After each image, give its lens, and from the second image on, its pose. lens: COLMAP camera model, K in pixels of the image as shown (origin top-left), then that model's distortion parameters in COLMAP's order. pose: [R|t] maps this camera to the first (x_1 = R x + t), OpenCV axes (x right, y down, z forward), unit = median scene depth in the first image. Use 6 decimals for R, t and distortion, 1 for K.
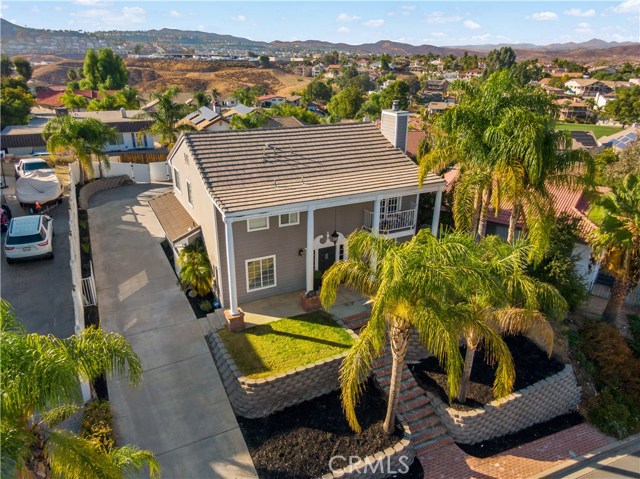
lens RADIAL K [[456.7, 0, 320.0], [0, 456.7, 239.5], [0, 0, 1]] dist [-0.005106, -0.002387]
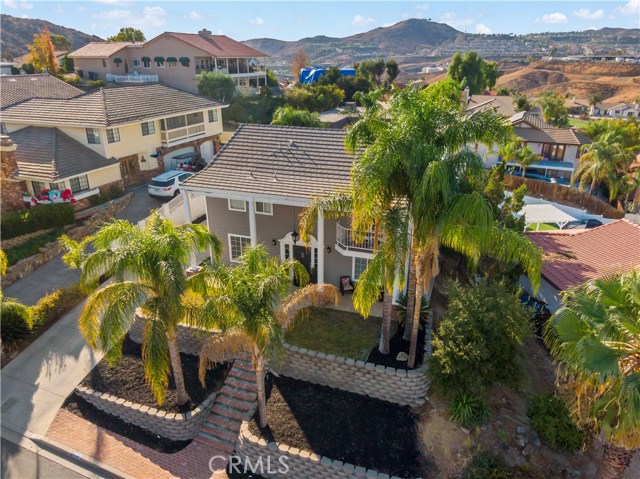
lens RADIAL K [[456.7, 0, 320.0], [0, 456.7, 239.5], [0, 0, 1]] dist [-0.005106, -0.002387]
pose [[0.686030, 0.264127, -0.677938, 0.736381], [-0.266835, 0.958191, 0.103295, -0.114304], [0.676876, 0.110034, 0.727826, 0.276008]]
